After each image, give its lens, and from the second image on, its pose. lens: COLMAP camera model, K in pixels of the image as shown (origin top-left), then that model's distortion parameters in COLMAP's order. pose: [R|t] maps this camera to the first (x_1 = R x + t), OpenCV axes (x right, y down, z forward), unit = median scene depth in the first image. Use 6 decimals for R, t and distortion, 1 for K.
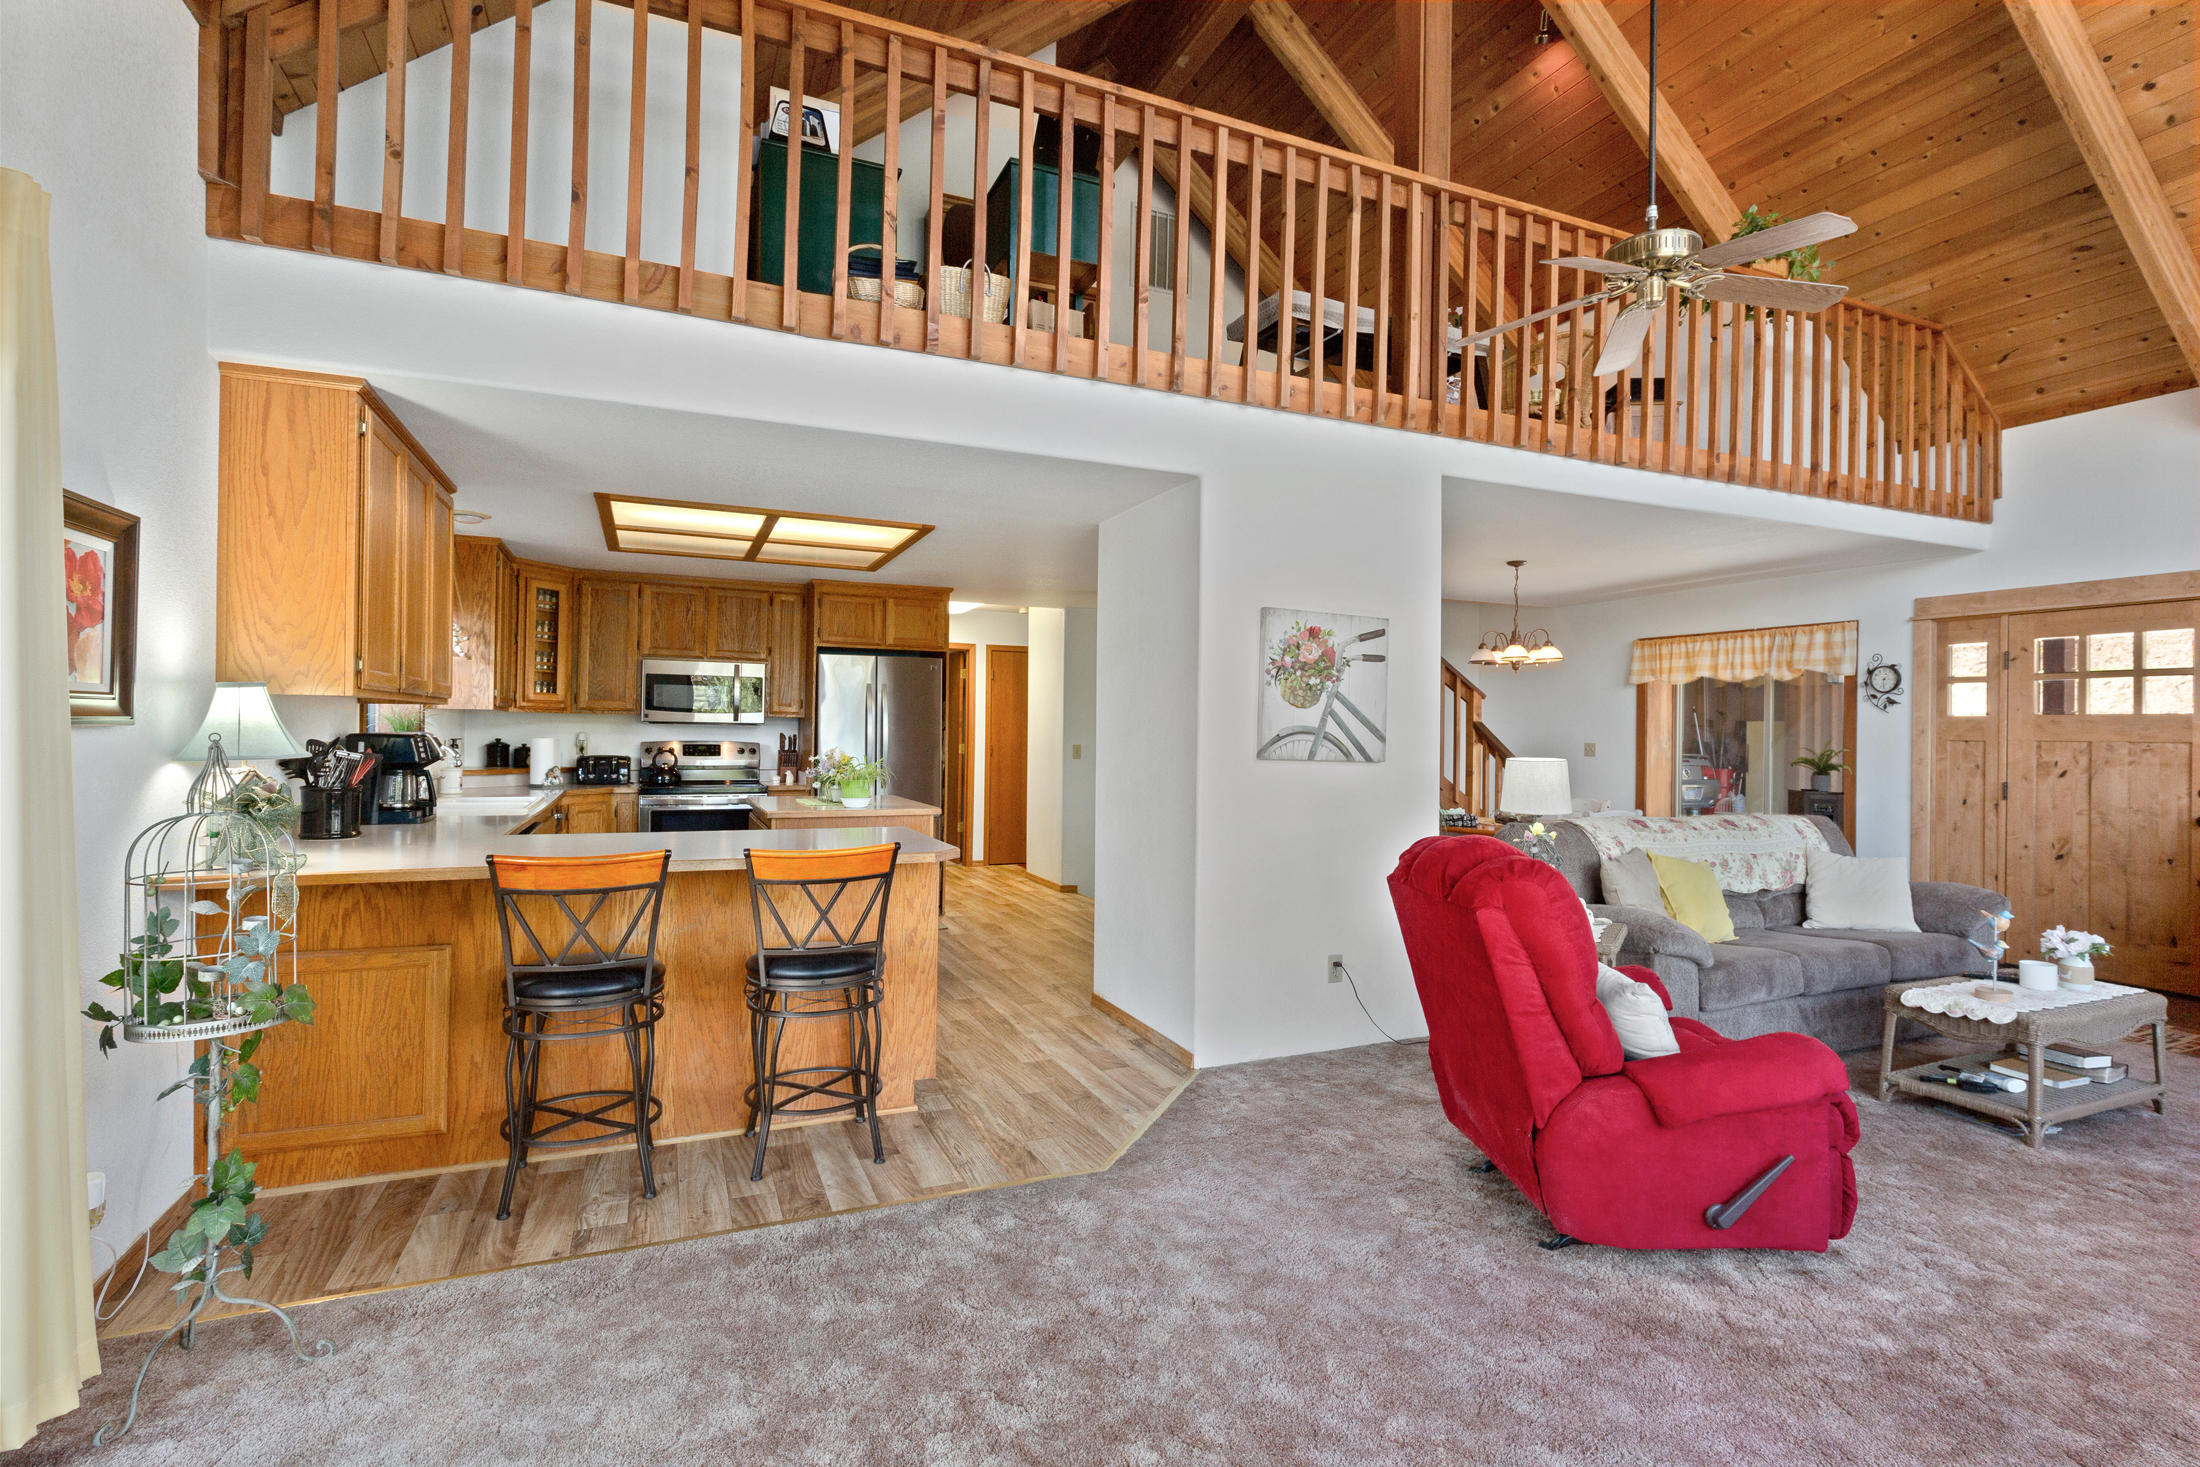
lens RADIAL K [[1021.5, 0, 1097.7], [0, 1021.5, 726.7], [0, 0, 1]] dist [-0.003997, -0.001256]
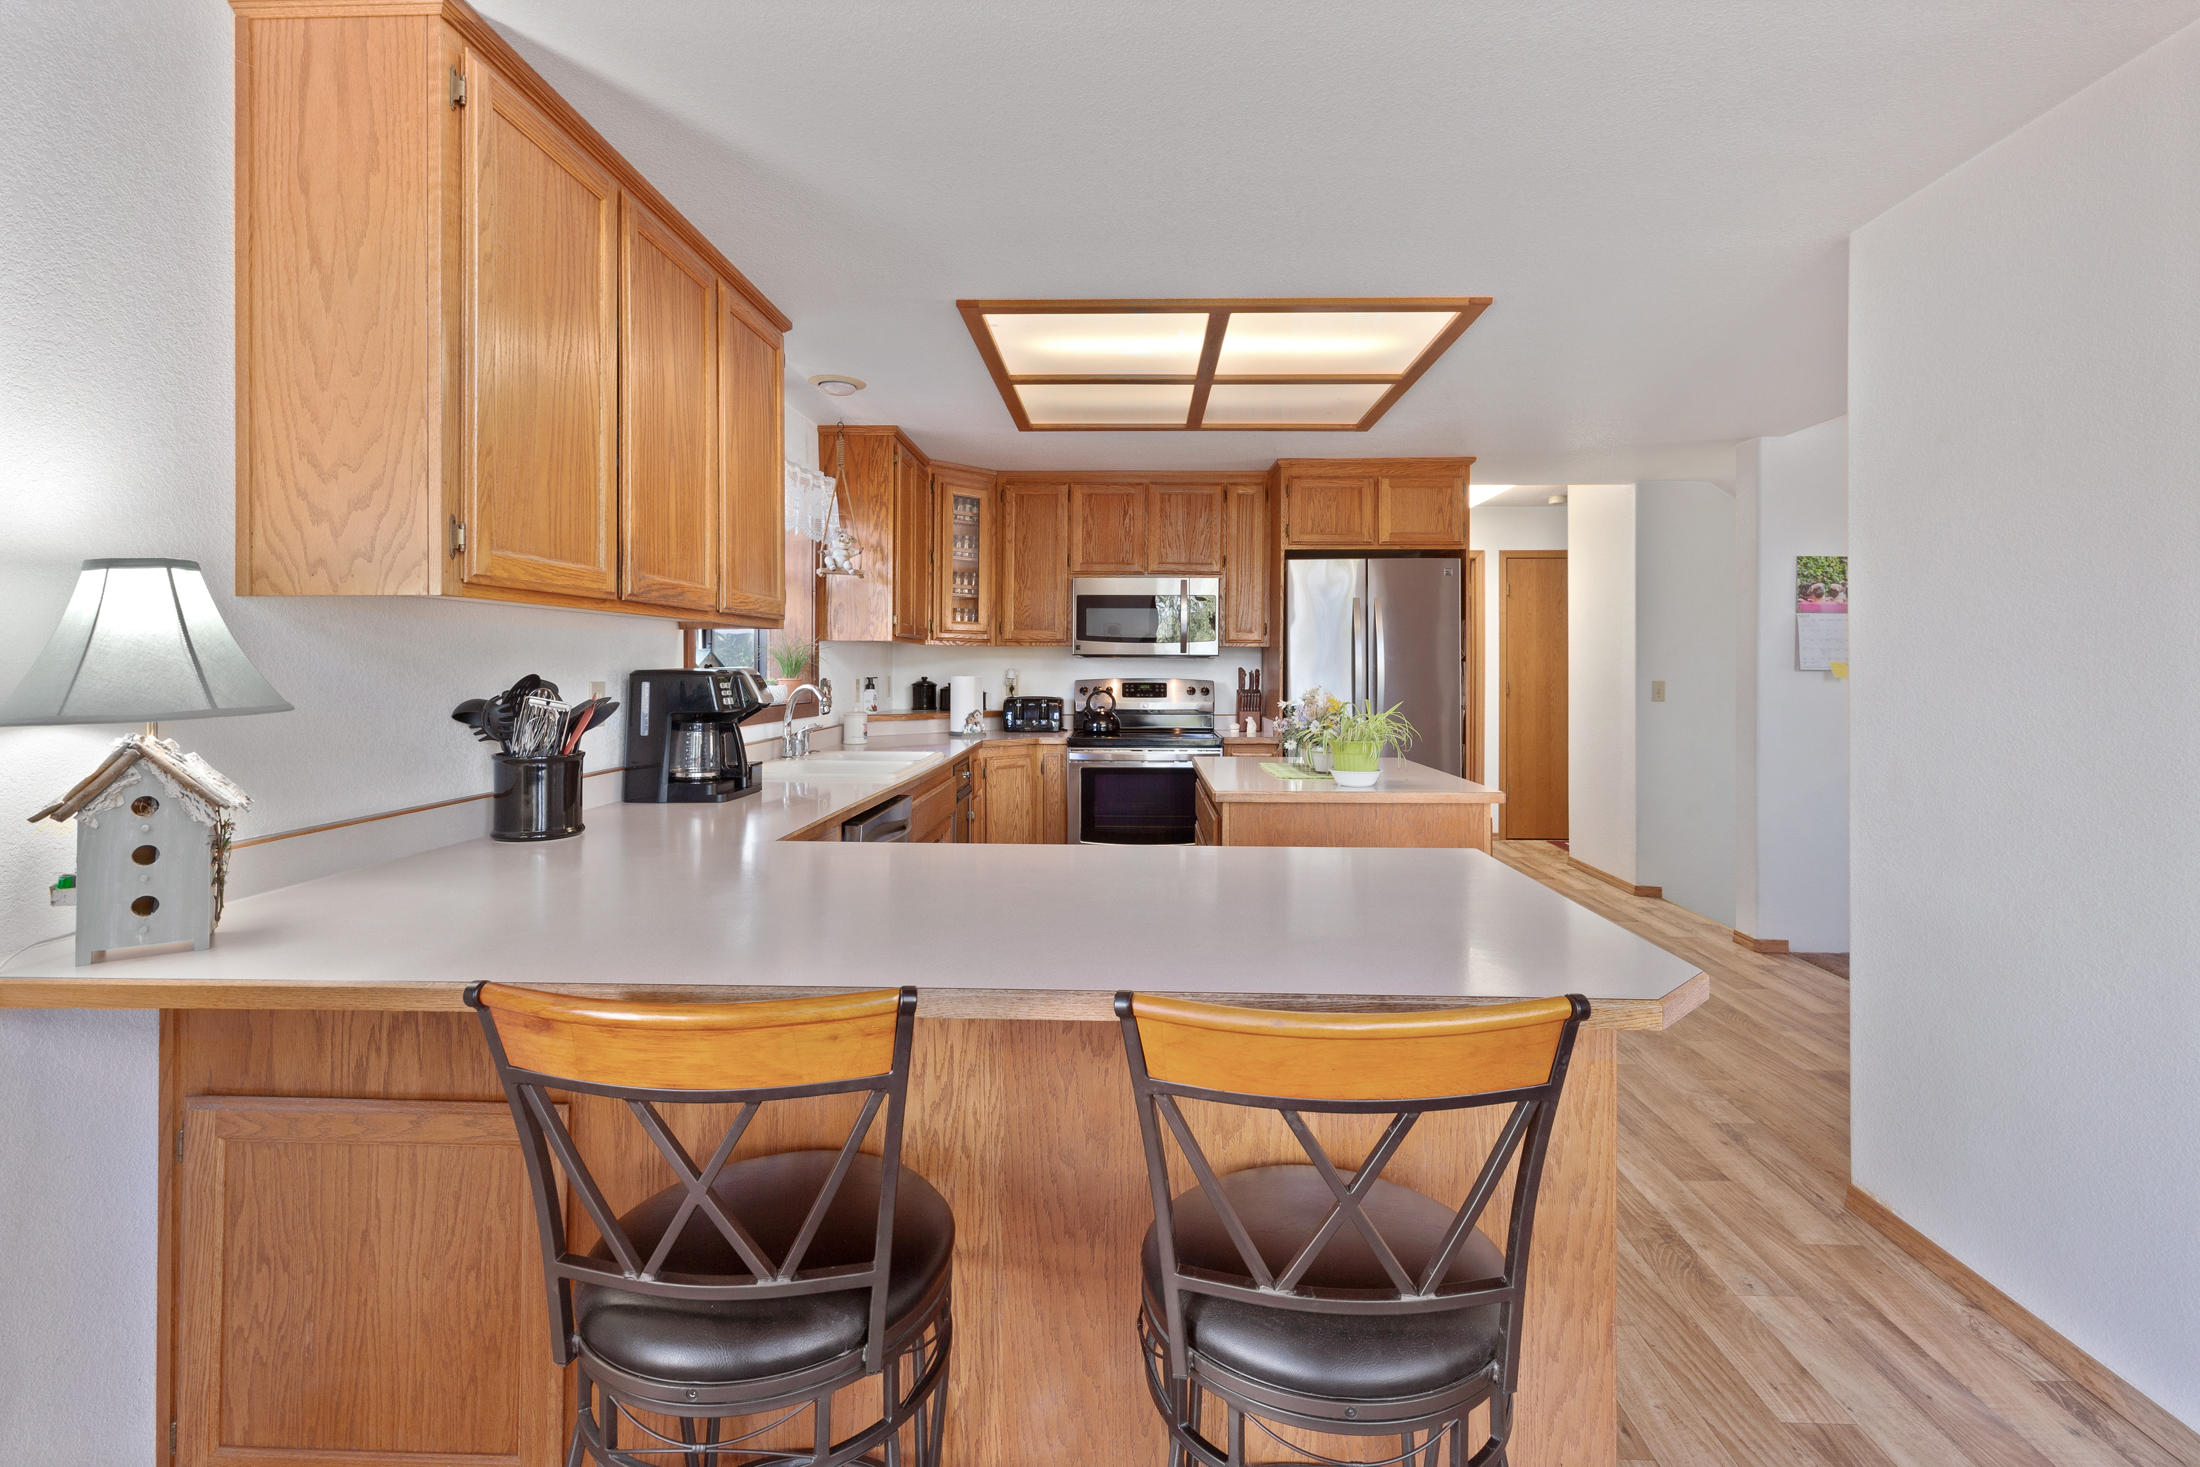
lens RADIAL K [[1013.6, 0, 1108.5], [0, 1013.6, 663.1], [0, 0, 1]] dist [0.003423, -0.000421]
pose [[0.907291, -0.012264, -0.420325, -0.105767], [0.011846, 0.999923, -0.003606, 0.005791], [0.420337, -0.001708, 0.907367, 0.355740]]
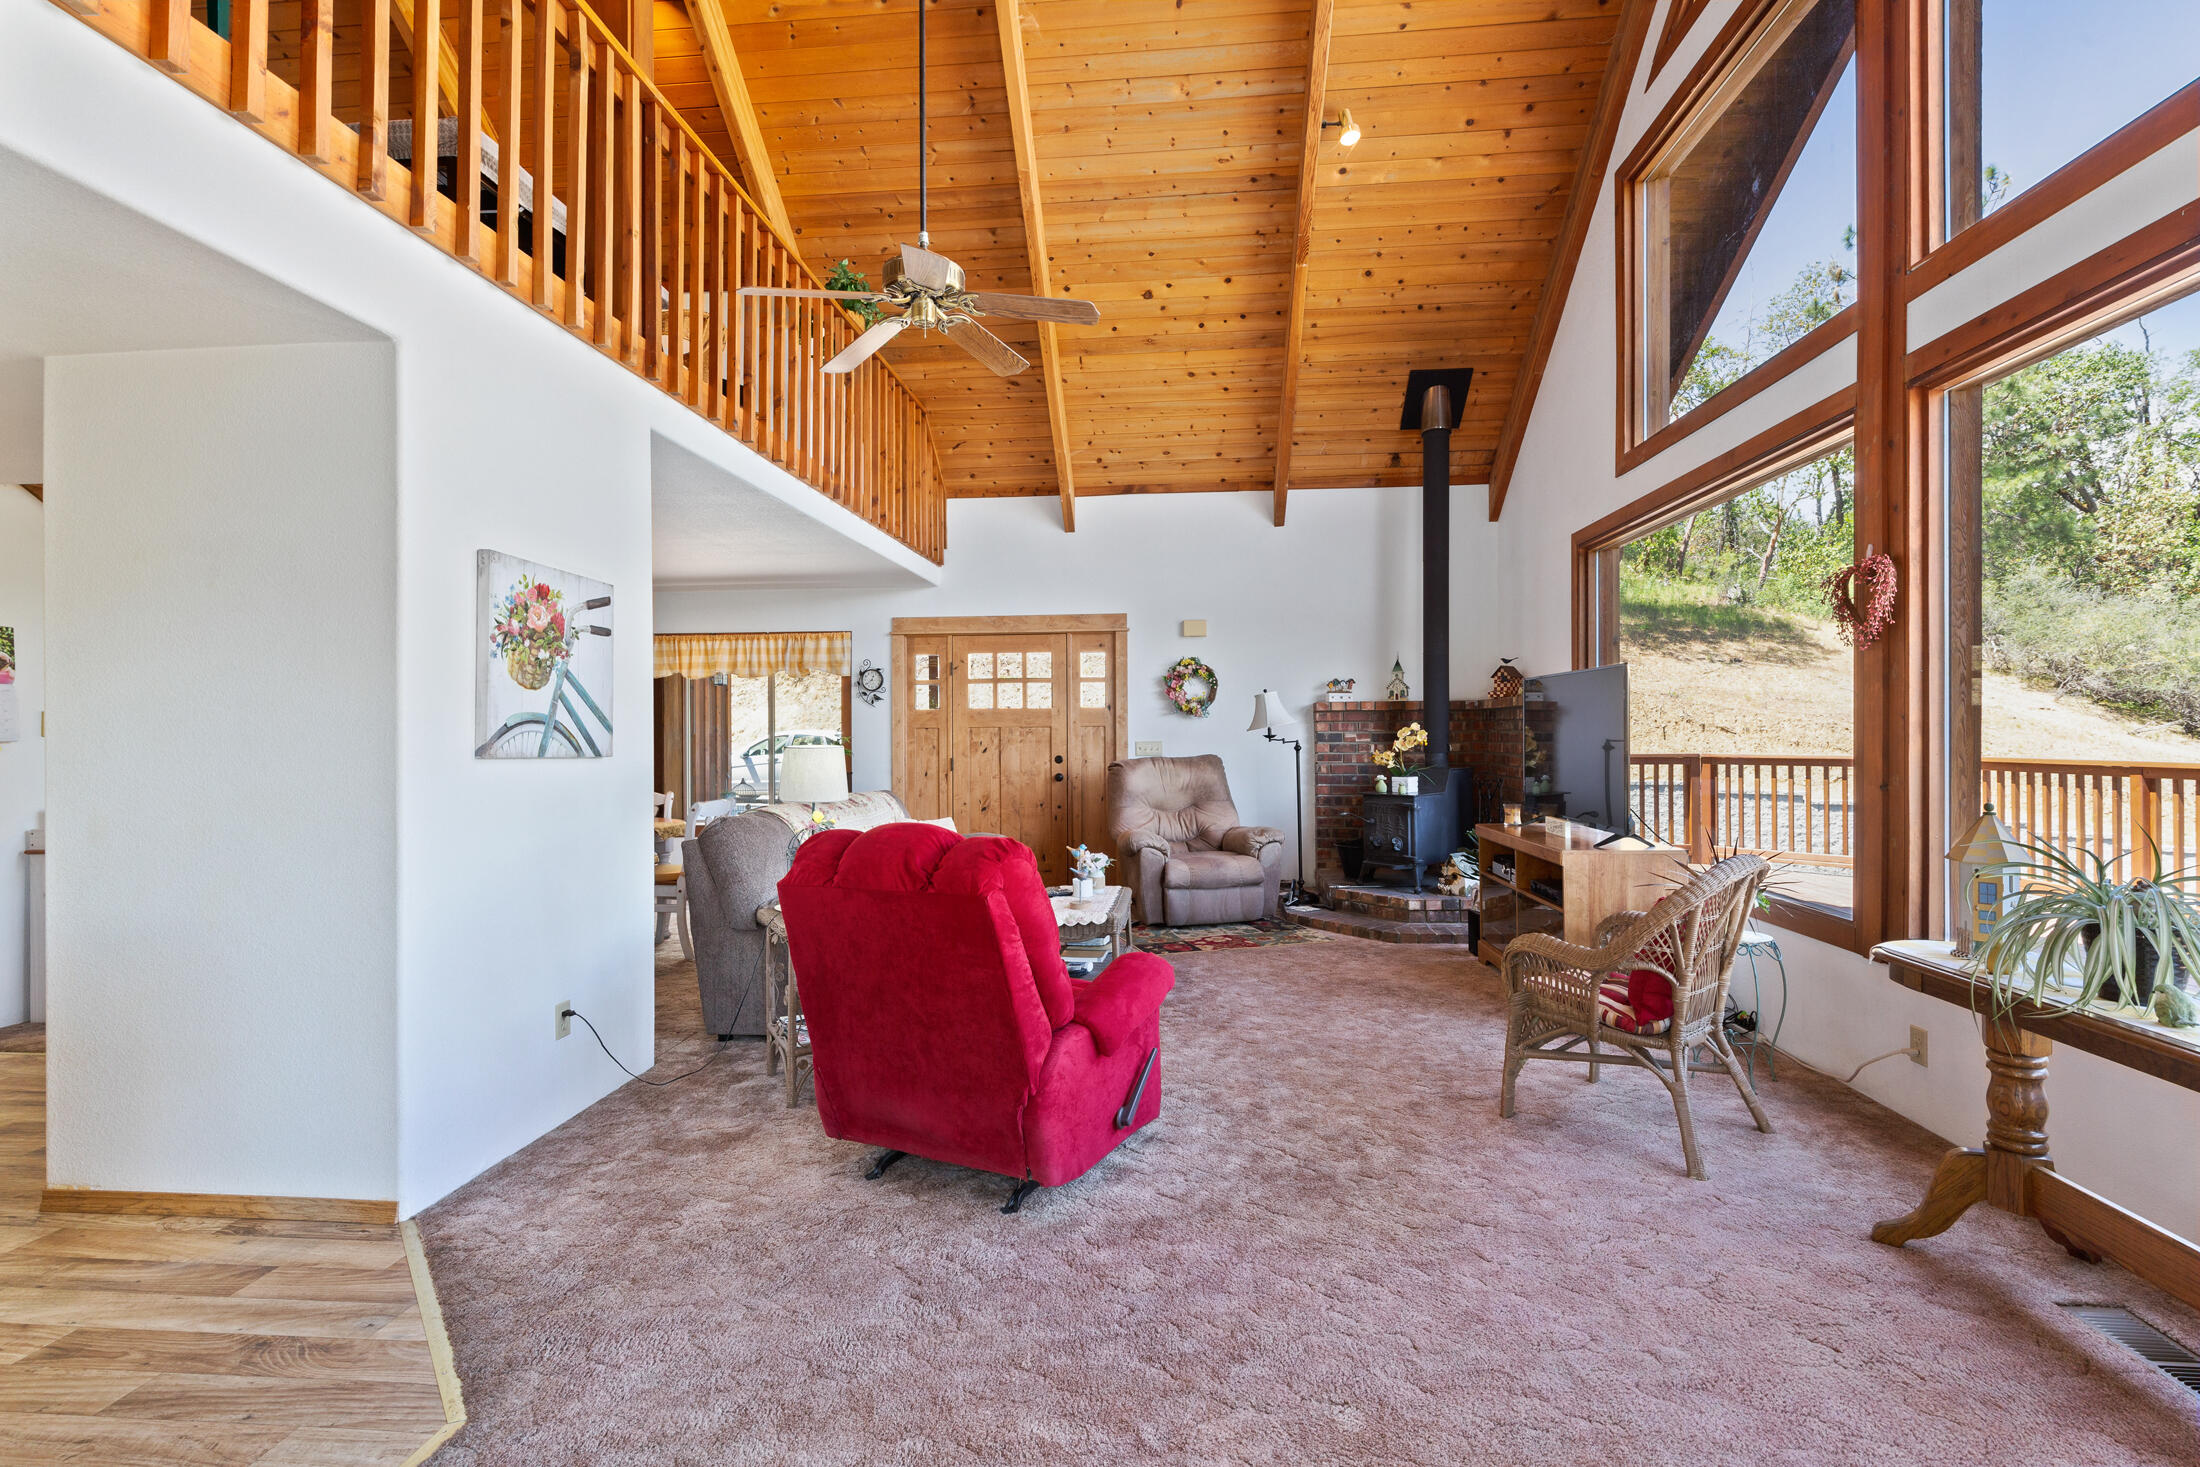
lens RADIAL K [[982.4, 0, 1106.7], [0, 982.4, 728.9], [0, 0, 1]] dist [0.003791, -0.000506]
pose [[0.480252, -0.011705, 0.877052, -0.174086], [0.008294, 0.999927, 0.008804, 0.006088], [-0.877091, 0.003046, 0.480314, 0.197709]]
